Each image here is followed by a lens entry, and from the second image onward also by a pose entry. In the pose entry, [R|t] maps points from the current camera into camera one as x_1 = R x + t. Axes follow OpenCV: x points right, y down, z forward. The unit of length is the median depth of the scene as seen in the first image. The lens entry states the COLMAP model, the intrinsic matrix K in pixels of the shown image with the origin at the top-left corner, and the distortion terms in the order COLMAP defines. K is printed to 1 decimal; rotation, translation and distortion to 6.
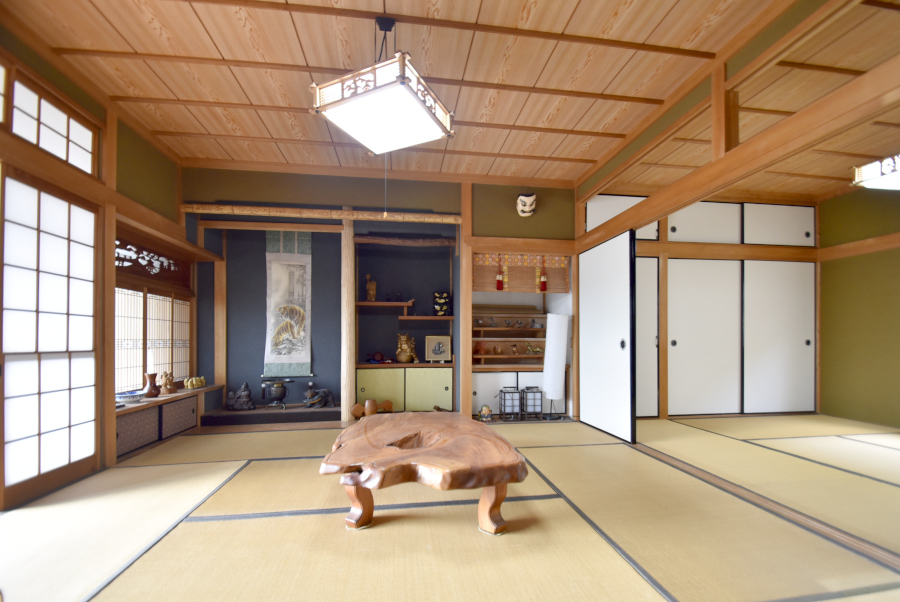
lens RADIAL K [[395.6, 0, 457.8], [0, 395.6, 338.7], [0, 0, 1]] dist [-0.003593, -0.000890]
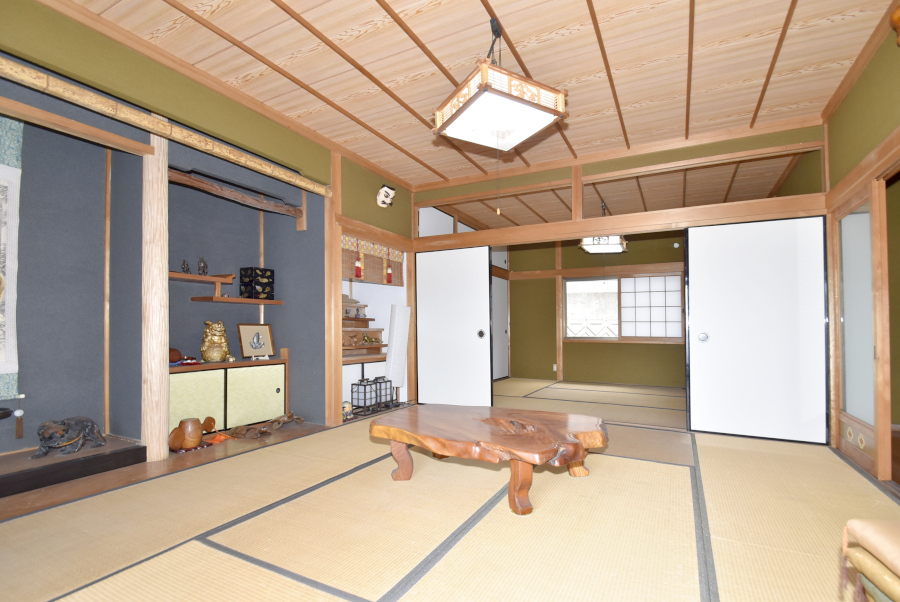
lens RADIAL K [[395.6, 0, 493.5], [0, 395.6, 320.5], [0, 0, 1]] dist [-0.003593, -0.000890]
pose [[0.561502, 0.020710, 0.827216, -0.450361], [-0.005281, 0.999756, -0.021445, -0.001197], [-0.827459, 0.007673, 0.561474, 0.186523]]
